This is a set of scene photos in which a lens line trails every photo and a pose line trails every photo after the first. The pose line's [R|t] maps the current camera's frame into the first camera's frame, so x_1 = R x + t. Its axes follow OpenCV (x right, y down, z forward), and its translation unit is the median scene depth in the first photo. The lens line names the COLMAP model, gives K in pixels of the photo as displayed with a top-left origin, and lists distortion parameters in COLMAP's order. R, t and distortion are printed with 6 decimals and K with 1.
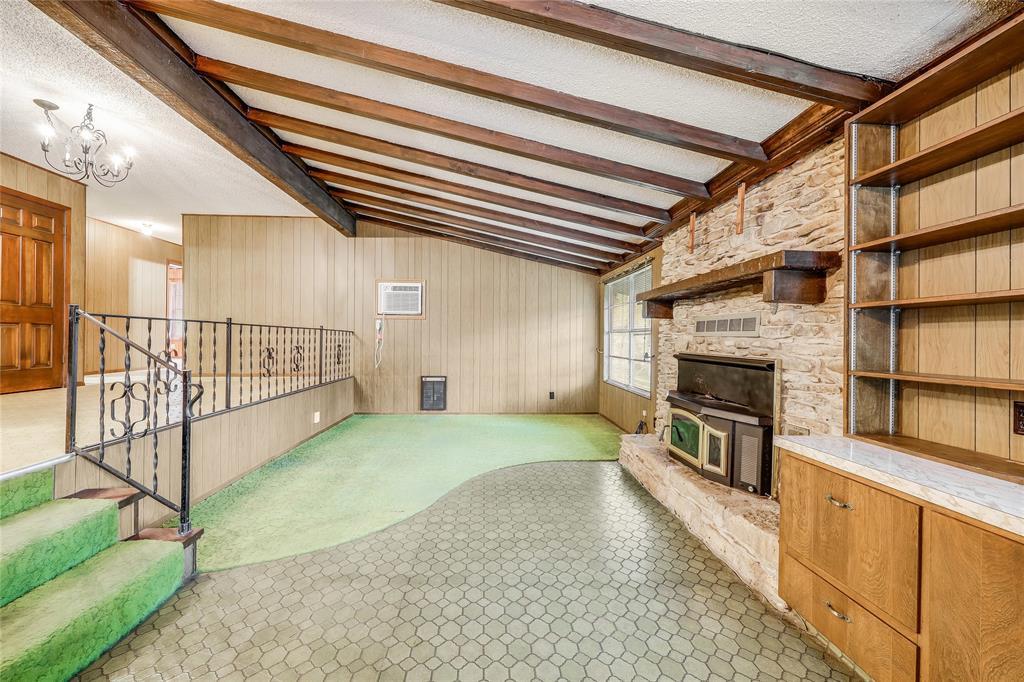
lens RADIAL K [[412.2, 0, 512.0], [0, 412.2, 341.0], [0, 0, 1]] dist [0.000994, 0.000202]
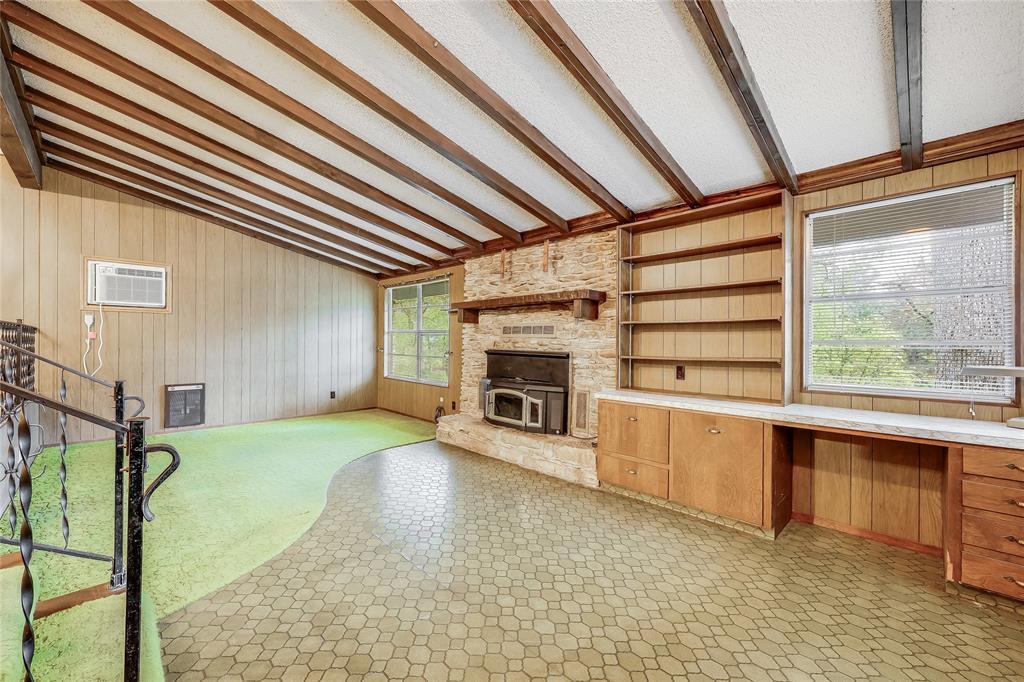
lens RADIAL K [[406.0, 0, 512.3], [0, 406.0, 344.7], [0, 0, 1]] dist [-0.001579, 0.000008]
pose [[0.746826, -0.010076, 0.664944, -0.542232], [0.001953, 0.999914, 0.012958, -0.004448], [-0.665017, -0.008378, 0.746781, -0.060707]]
